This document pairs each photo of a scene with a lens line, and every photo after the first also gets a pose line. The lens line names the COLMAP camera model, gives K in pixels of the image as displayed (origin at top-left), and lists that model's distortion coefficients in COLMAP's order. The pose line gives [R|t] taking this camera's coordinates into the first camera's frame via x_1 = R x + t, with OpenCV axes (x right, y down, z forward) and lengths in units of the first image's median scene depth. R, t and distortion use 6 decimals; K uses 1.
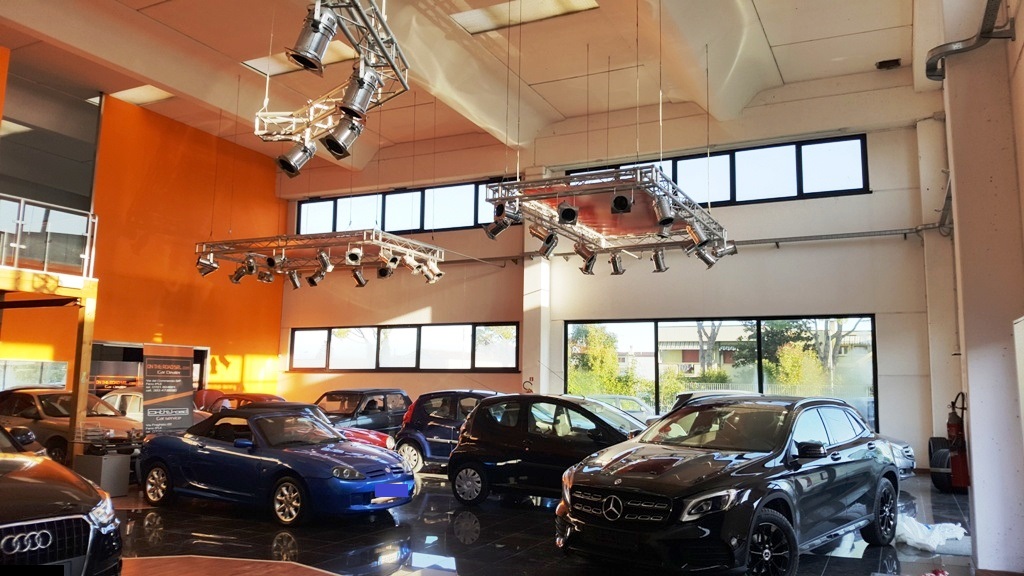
lens RADIAL K [[754.1, 0, 517.5], [0, 754.1, 271.4], [0, 0, 1]] dist [0.088428, -0.226069]
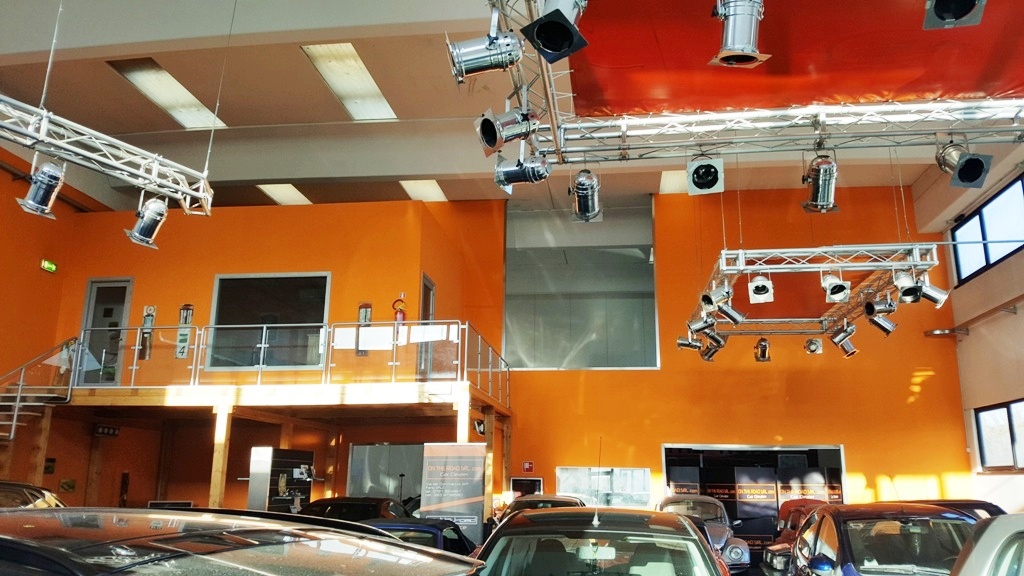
lens RADIAL K [[736.9, 0, 525.8], [0, 736.9, 278.0], [0, 0, 1]] dist [0.115359, -0.239381]
pose [[0.316758, -0.261656, -0.911702, 0.391405], [0.133487, 0.963929, -0.230267, 0.109441], [0.939066, -0.048762, 0.340260, 0.707570]]
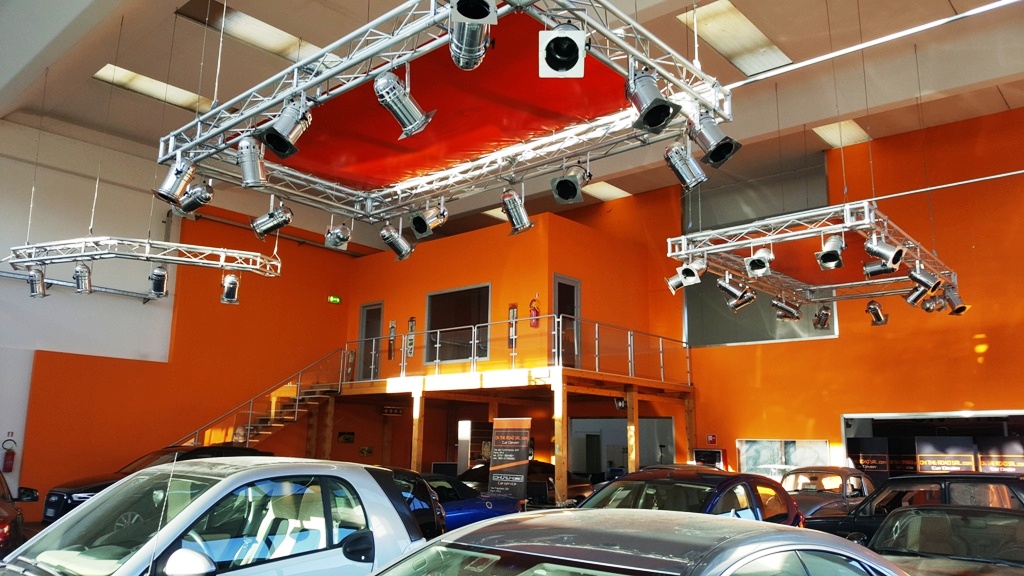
lens RADIAL K [[754.1, 0, 512.9], [0, 754.1, 296.1], [0, 0, 1]] dist [0.119008, -0.265420]
pose [[-0.277382, -0.206627, -0.938277, 0.585512], [0.114756, 0.962483, -0.245883, 0.180203], [0.953882, -0.175876, -0.243264, 1.181045]]
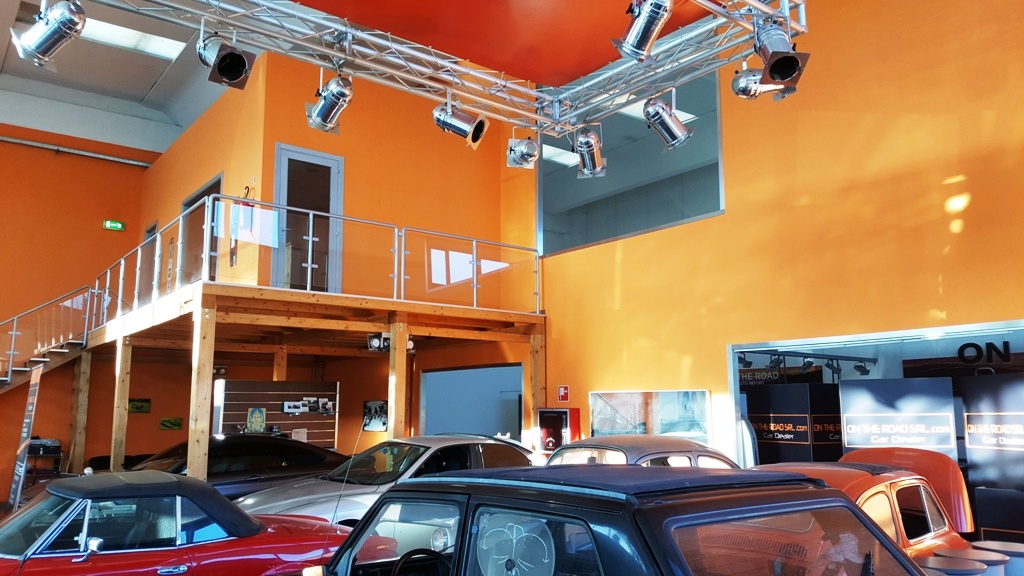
lens RADIAL K [[752.4, 0, 507.3], [0, 752.4, 296.1], [0, 0, 1]] dist [0.183812, -0.441107]
pose [[-0.452488, -0.149403, -0.879166, -0.047829], [0.119530, 0.966809, -0.225816, 0.213602], [0.883723, -0.207266, -0.419612, 1.486997]]
